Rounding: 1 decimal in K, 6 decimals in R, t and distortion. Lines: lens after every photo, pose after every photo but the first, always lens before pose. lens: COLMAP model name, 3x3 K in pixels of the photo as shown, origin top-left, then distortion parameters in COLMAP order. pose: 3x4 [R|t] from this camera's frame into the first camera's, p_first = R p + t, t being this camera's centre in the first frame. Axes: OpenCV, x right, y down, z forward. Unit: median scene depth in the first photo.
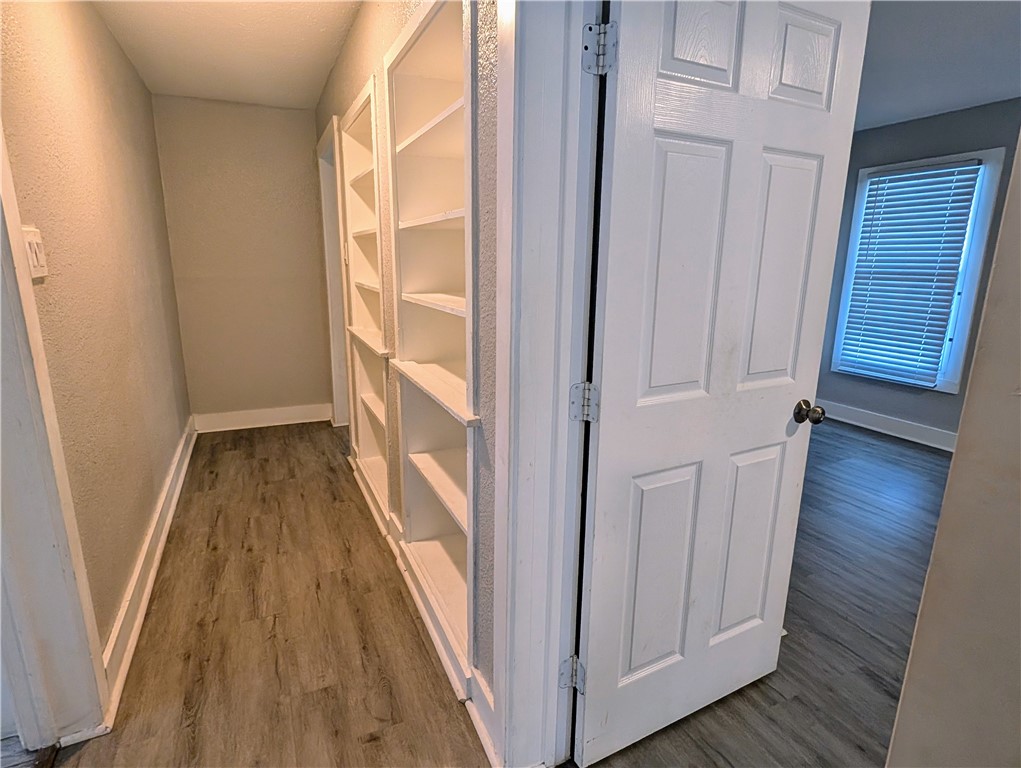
lens RADIAL K [[545.3, 0, 508.8], [0, 545.3, 387.2], [0, 0, 1]] dist [-0.003411, 0.002493]
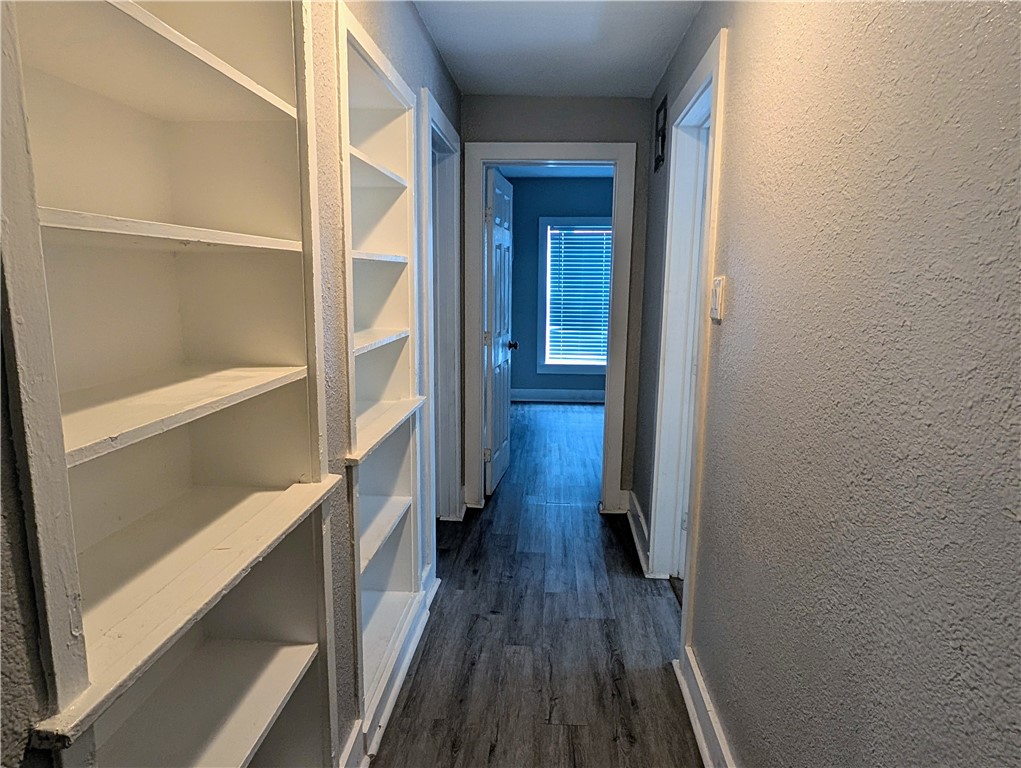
lens RADIAL K [[545.3, 0, 511.0], [0, 545.3, 382.7], [0, 0, 1]] dist [-0.003411, 0.002493]
pose [[-0.876011, -0.110638, 0.469429, -0.750578], [0.089964, 0.918763, 0.384423, -0.404395], [-0.473826, 0.378991, -0.794893, 1.575897]]
